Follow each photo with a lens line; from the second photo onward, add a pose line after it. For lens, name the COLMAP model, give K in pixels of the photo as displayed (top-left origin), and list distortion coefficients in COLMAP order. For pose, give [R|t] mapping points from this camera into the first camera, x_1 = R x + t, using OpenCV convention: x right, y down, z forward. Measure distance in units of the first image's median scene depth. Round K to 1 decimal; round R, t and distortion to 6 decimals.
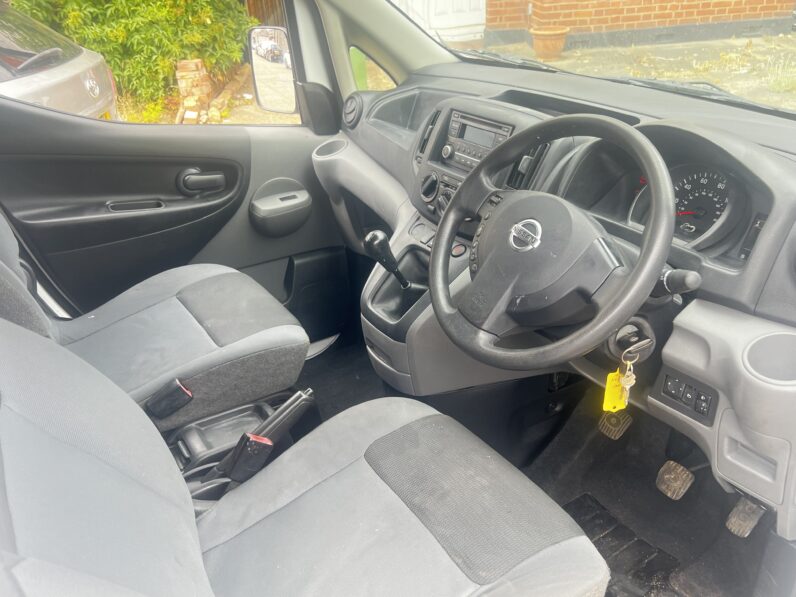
lens RADIAL K [[683.1, 0, 398.0], [0, 683.1, 298.5], [0, 0, 1]] dist [0.080421, -0.107505]
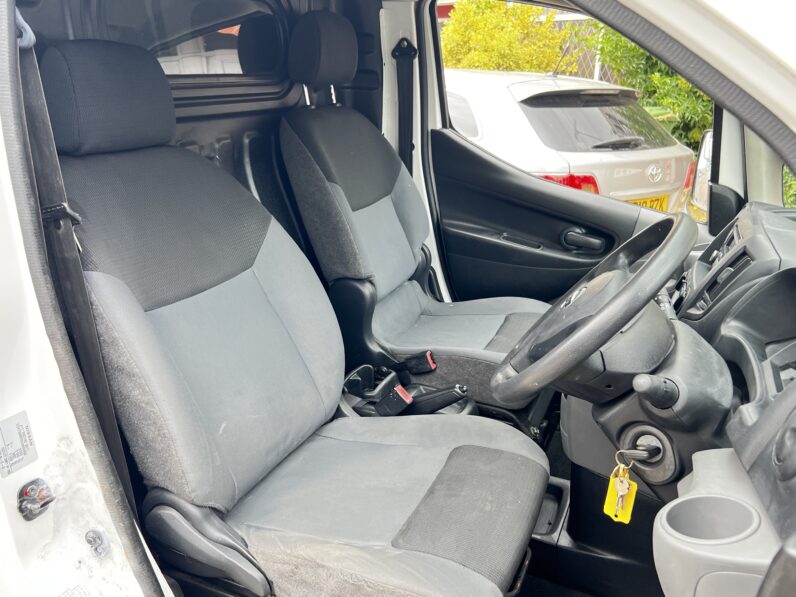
lens RADIAL K [[688.0, 0, 398.9], [0, 688.0, 292.4], [0, 0, 1]] dist [0.058886, -0.055057]
pose [[0.564522, 0.323198, -0.759512, 0.521180], [-0.436761, 0.897745, 0.057389, -0.028074], [0.700396, 0.299328, 0.647957, 0.063488]]
